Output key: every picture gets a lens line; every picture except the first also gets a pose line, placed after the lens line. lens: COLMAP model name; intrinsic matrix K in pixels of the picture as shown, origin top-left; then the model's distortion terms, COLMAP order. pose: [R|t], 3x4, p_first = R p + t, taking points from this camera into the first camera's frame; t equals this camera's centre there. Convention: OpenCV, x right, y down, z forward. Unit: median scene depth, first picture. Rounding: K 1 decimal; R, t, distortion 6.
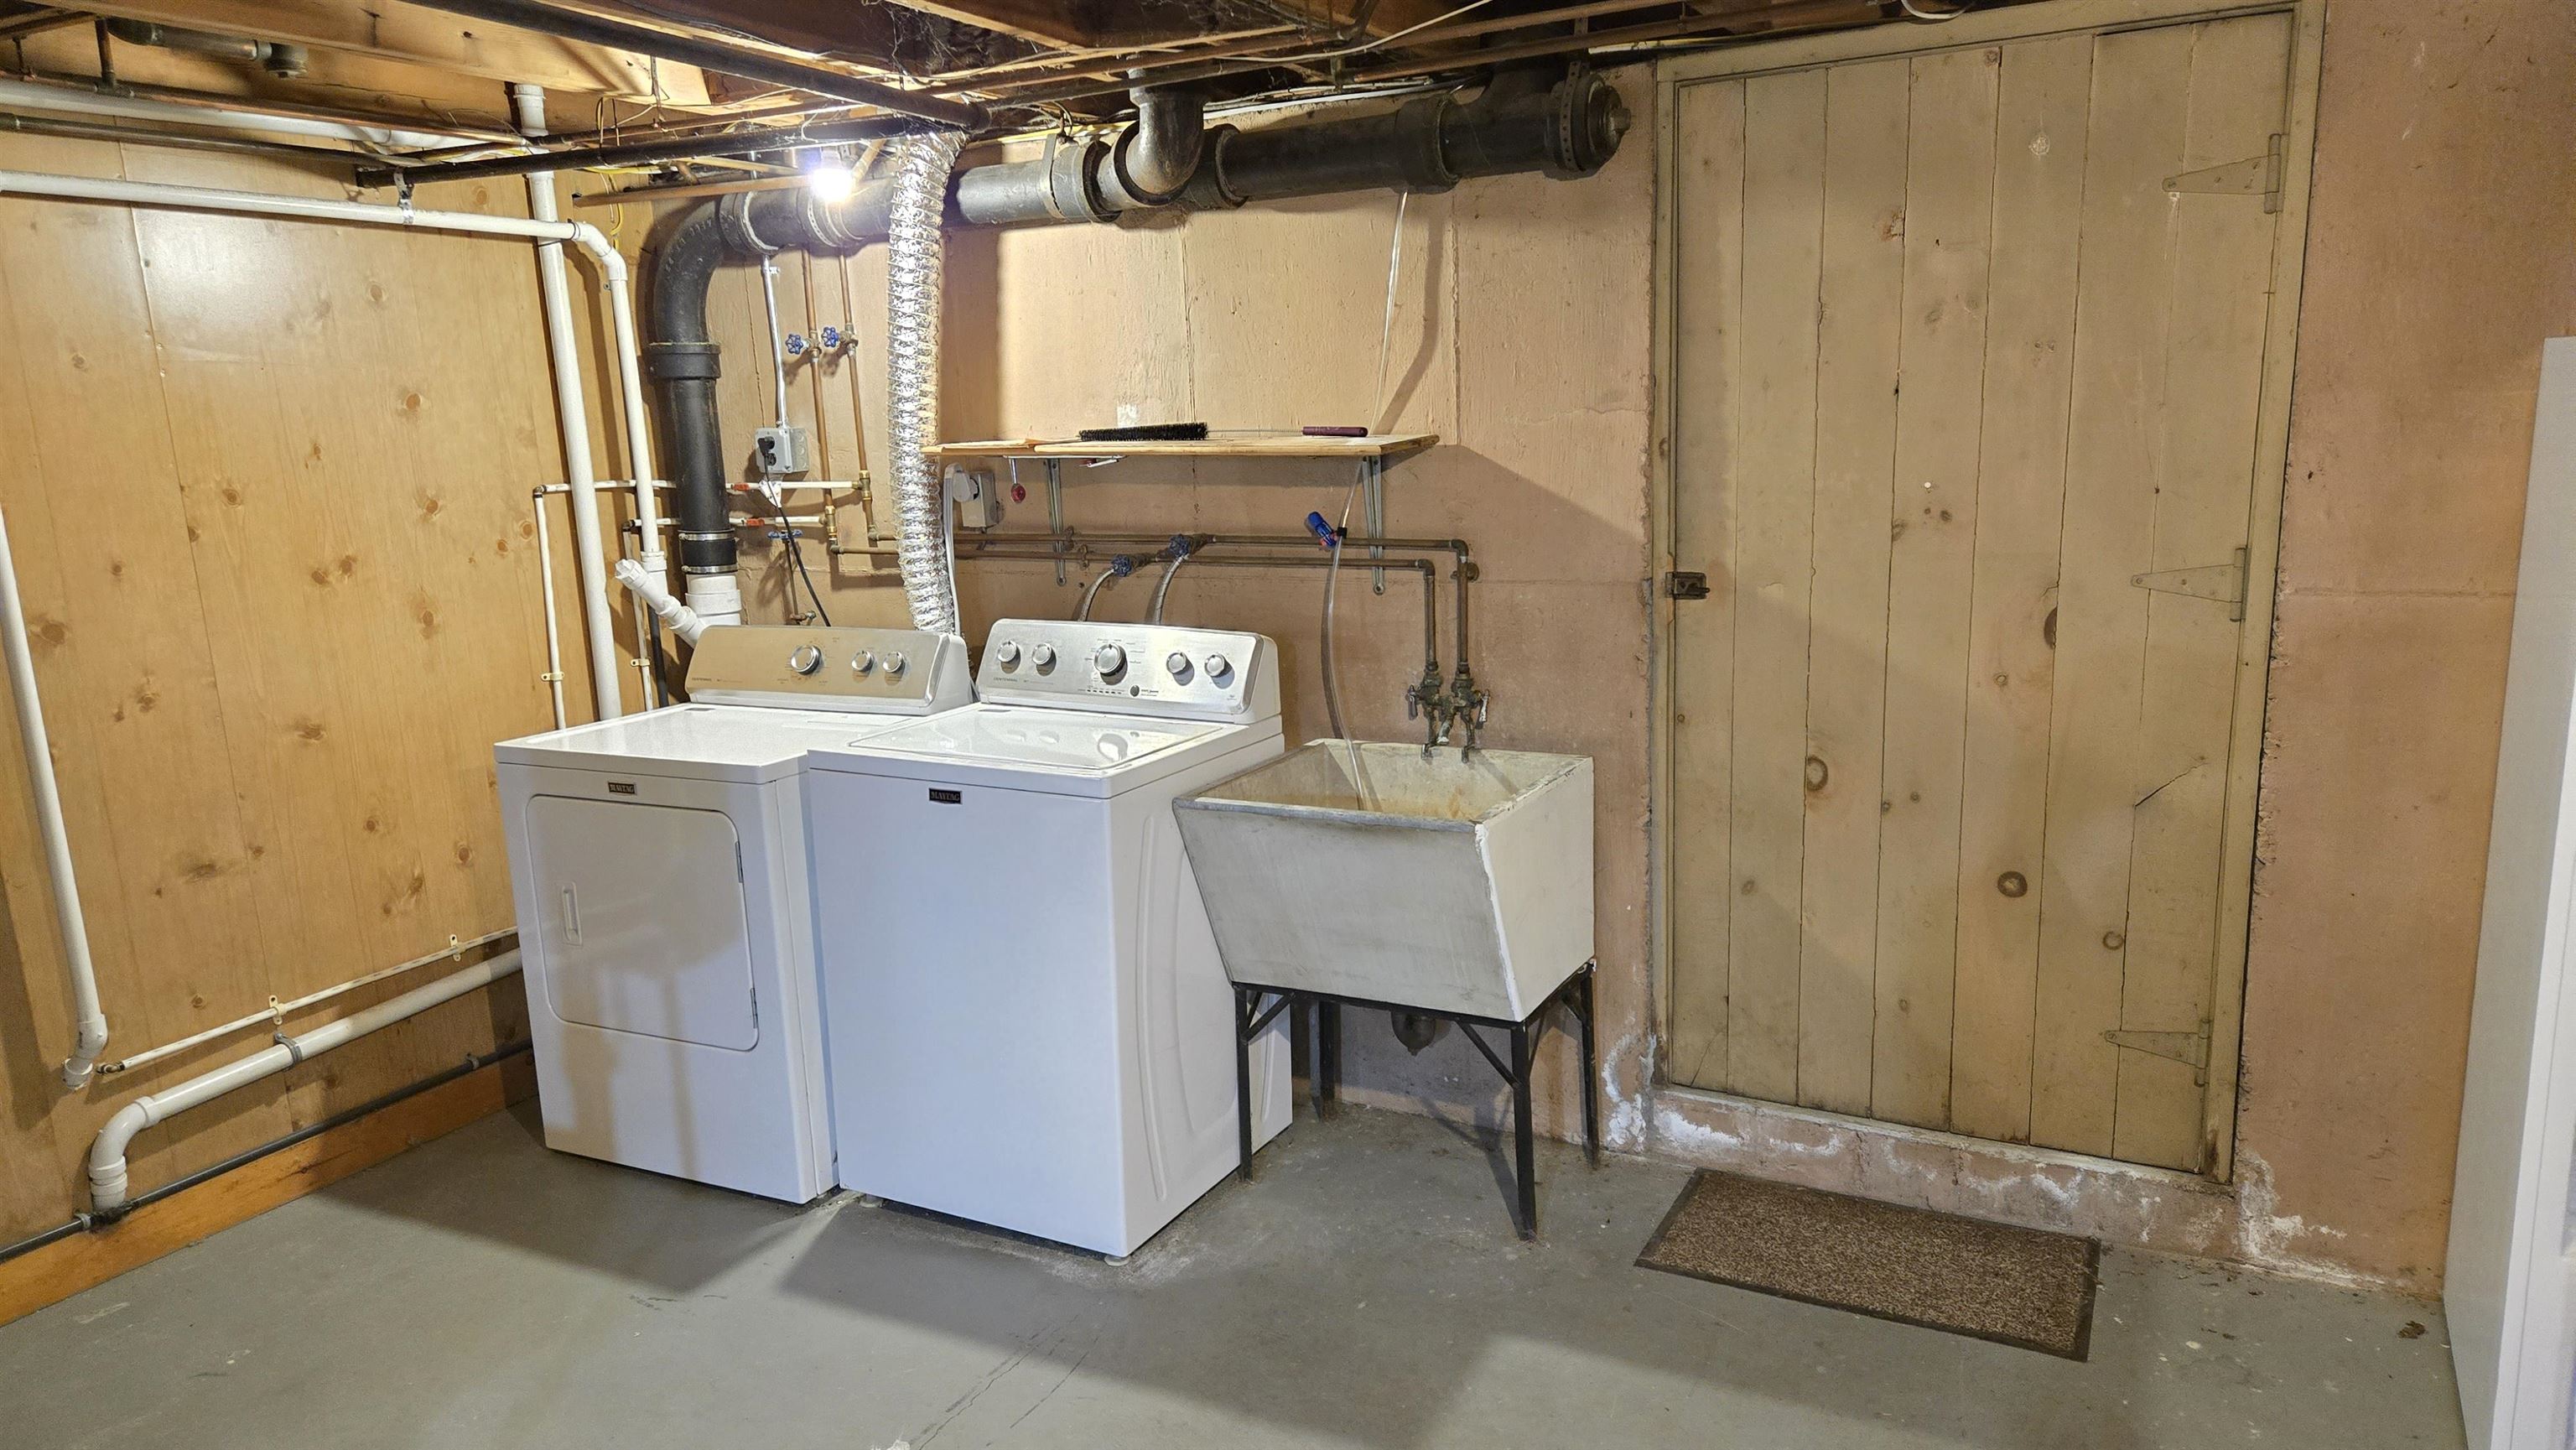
lens RADIAL K [[1707.1, 0, 1293.0], [0, 1707.1, 740.2], [0, 0, 1]] dist [0.082028, -0.037417]
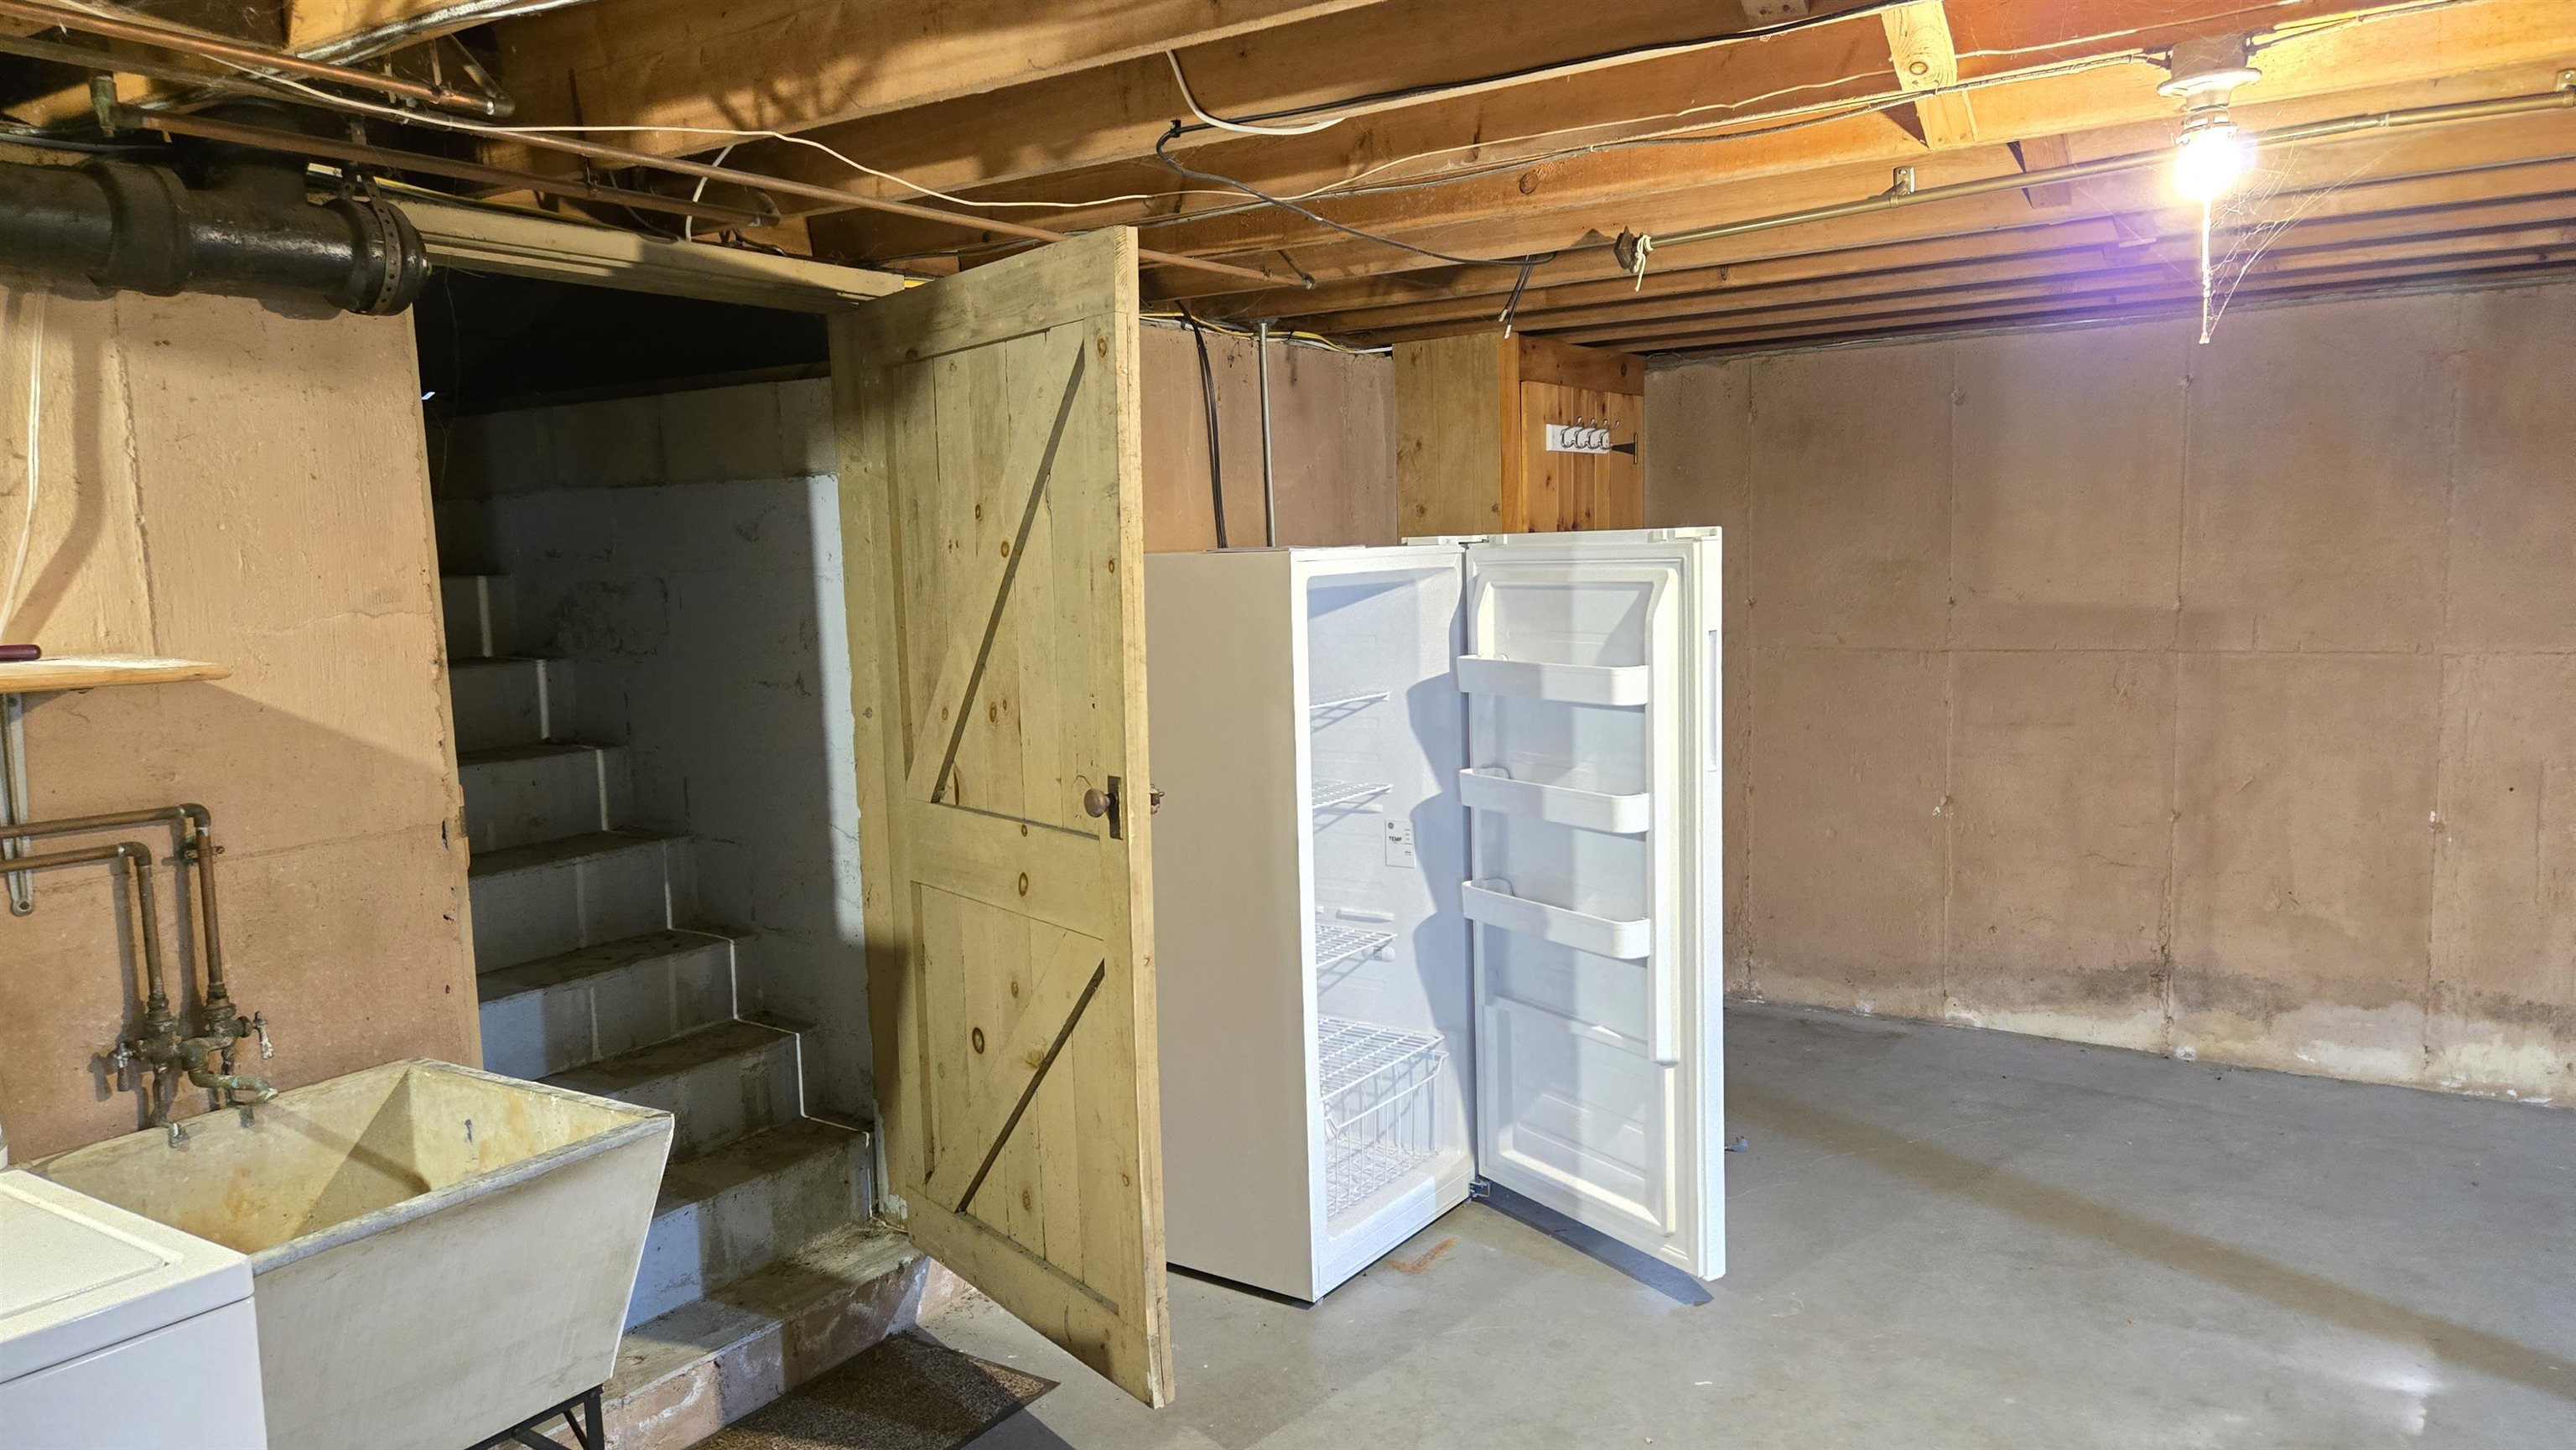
lens RADIAL K [[1707.1, 0, 1289.7], [0, 1707.1, 726.7], [0, 0, 1]] dist [0.082028, -0.037417]
pose [[0.112264, -0.075678, 0.990792, -0.541402], [0.220447, 0.974146, 0.049428, -0.086351], [-0.968917, 0.212868, 0.126045, 0.490330]]
